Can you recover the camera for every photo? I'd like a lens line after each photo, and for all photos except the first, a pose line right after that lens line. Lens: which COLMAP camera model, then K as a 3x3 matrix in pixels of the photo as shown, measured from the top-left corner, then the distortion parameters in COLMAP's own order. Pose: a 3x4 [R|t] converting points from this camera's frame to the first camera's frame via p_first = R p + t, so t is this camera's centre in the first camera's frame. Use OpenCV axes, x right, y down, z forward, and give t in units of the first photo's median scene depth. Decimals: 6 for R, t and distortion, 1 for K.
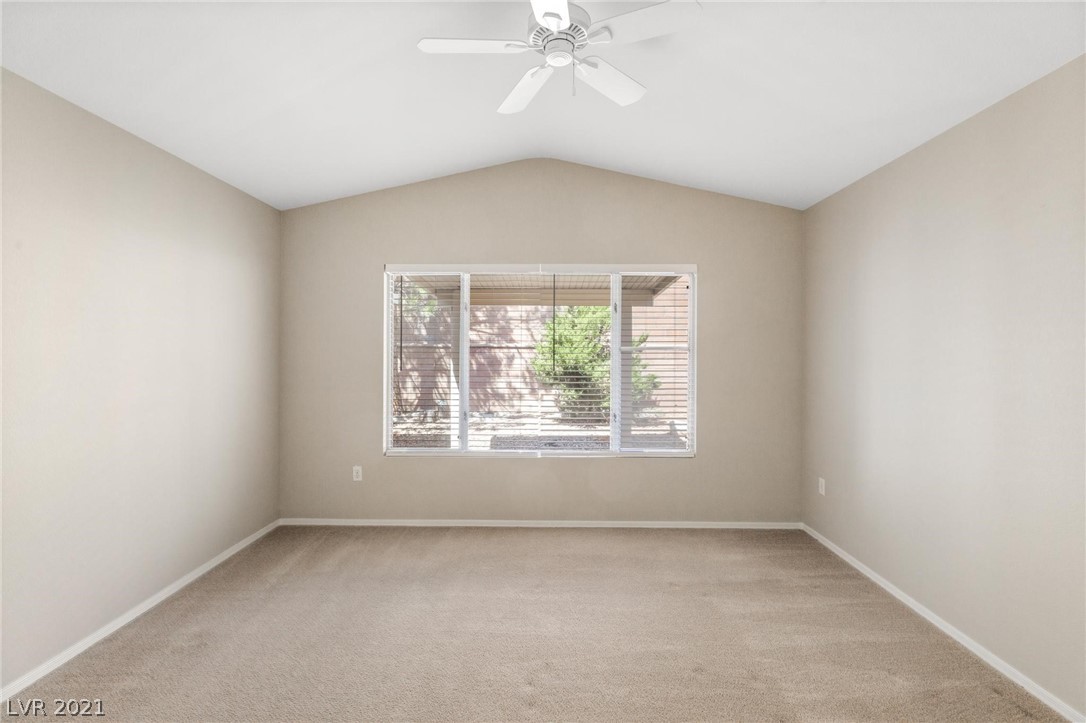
lens RADIAL K [[493.6, 0, 543.3], [0, 493.6, 352.2], [0, 0, 1]] dist [0.008108, -0.000196]
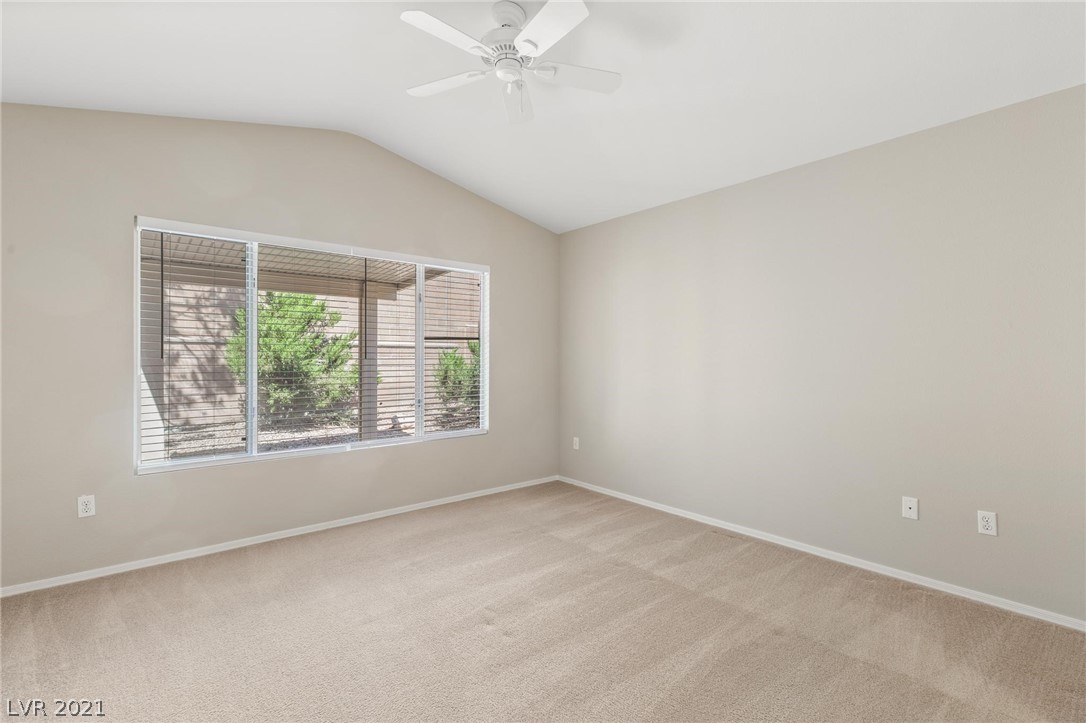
lens RADIAL K [[498.7, 0, 548.5], [0, 498.7, 360.8], [0, 0, 1]] dist [-0.000280, 0.000130]
pose [[0.761673, -0.011552, 0.647858, -0.353669], [0.002950, 0.999893, 0.014361, 0.029503], [-0.647955, -0.009027, 0.761625, 0.028035]]
